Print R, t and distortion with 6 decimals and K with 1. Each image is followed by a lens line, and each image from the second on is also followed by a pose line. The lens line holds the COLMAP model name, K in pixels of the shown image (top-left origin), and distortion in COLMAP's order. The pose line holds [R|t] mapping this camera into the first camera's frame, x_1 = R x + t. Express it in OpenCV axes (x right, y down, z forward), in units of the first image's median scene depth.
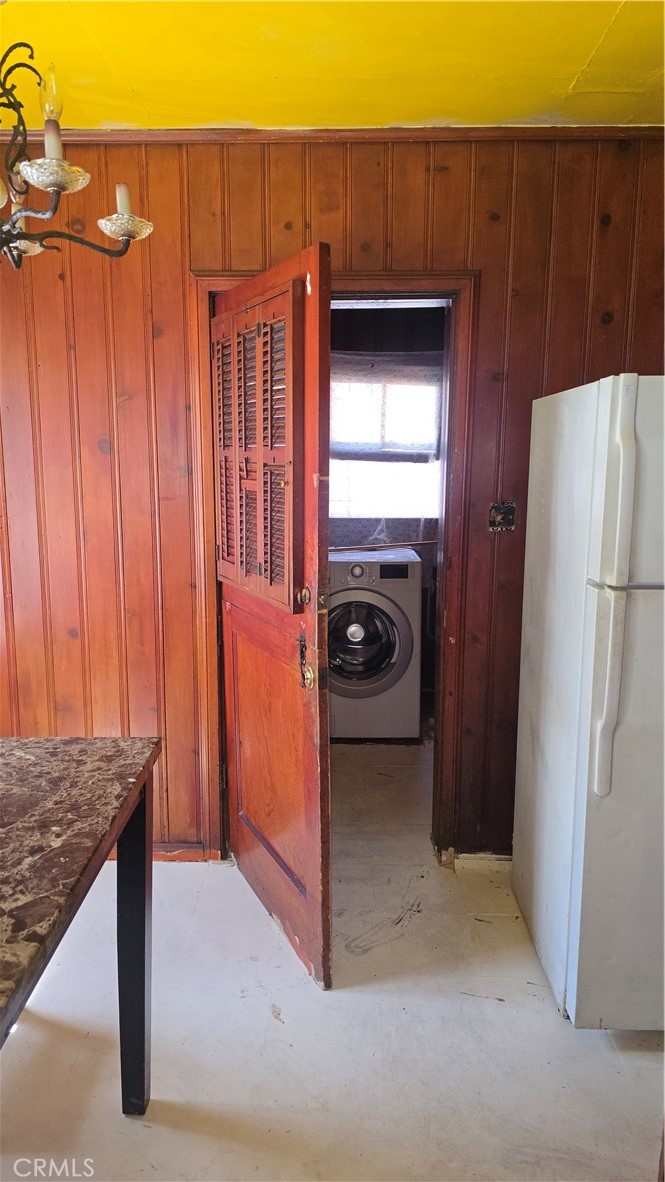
lens RADIAL K [[784.3, 0, 335.4], [0, 784.3, 593.5], [0, 0, 1]] dist [0.041757, -0.044511]
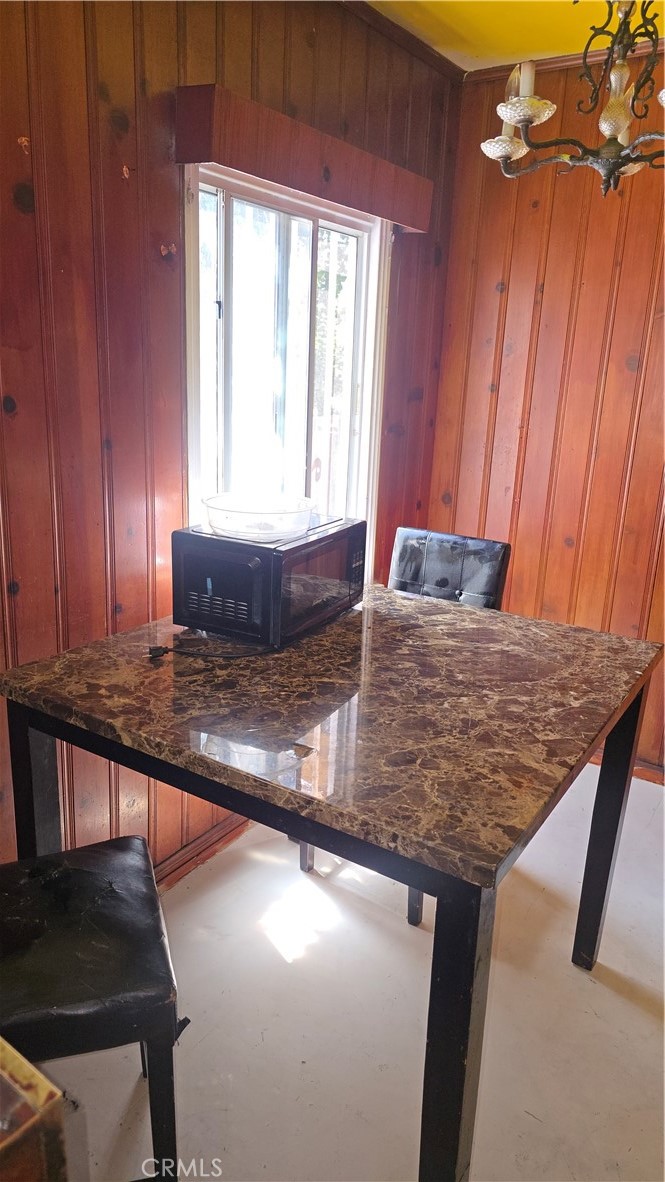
lens RADIAL K [[784.3, 0, 324.3], [0, 784.3, 585.1], [0, 0, 1]] dist [0.041757, -0.044511]
pose [[0.830499, 0.171077, -0.530099, -0.059210], [-0.127388, 0.984780, 0.118239, 0.042486], [0.542258, -0.030669, 0.839652, -0.134175]]
